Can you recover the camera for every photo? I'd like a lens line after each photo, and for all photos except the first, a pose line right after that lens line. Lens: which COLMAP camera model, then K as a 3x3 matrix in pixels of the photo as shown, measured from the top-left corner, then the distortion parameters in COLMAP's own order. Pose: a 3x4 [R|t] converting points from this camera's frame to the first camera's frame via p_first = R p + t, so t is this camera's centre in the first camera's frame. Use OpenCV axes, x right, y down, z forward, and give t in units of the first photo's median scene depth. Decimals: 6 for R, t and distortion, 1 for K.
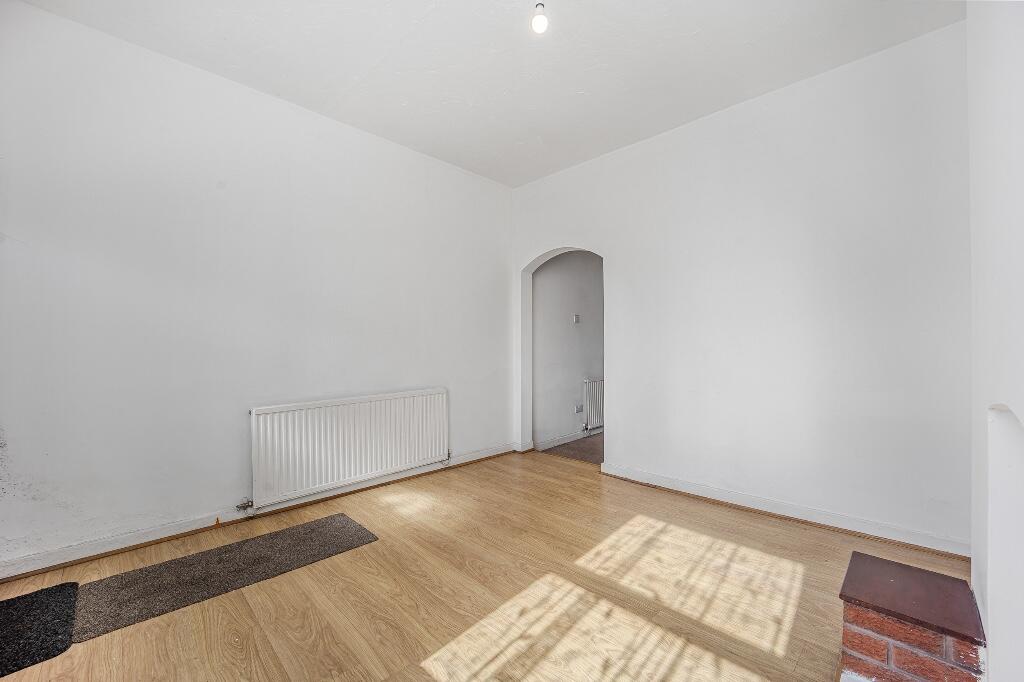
lens RADIAL K [[428.3, 0, 512.1], [0, 428.3, 341.4], [0, 0, 1]] dist [0.001523, 0.000529]
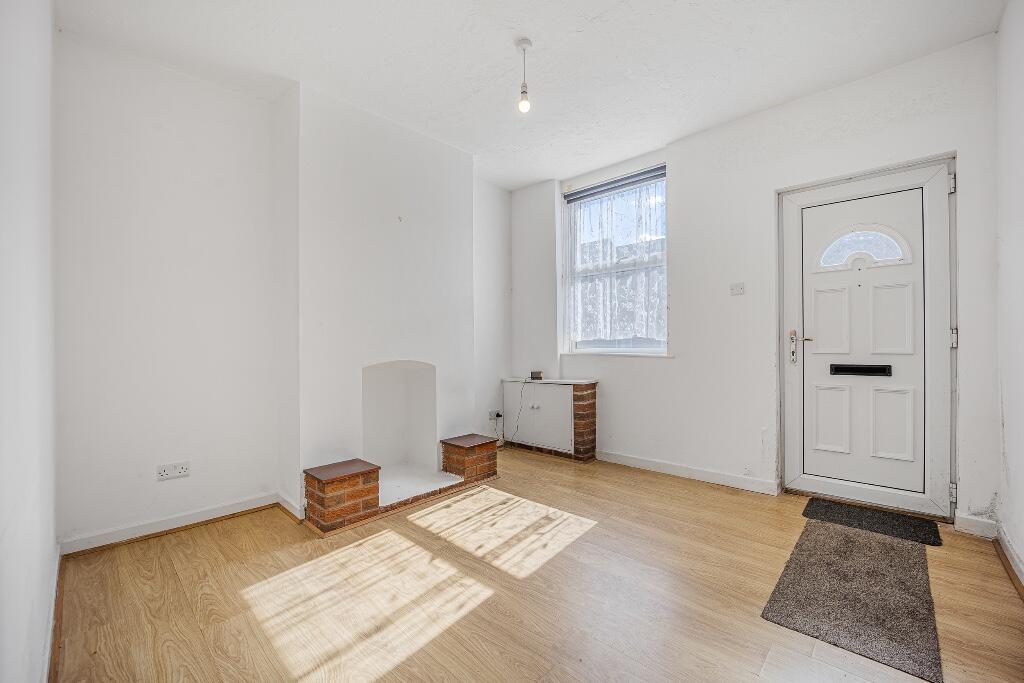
lens RADIAL K [[428.3, 0, 510.1], [0, 428.3, 349.1], [0, 0, 1]] dist [0.001523, 0.000529]
pose [[-0.999418, 0.013136, -0.031497, 0.154707], [0.012921, 0.999892, 0.007026, 0.016493], [0.031586, 0.006615, -0.999479, 2.184936]]
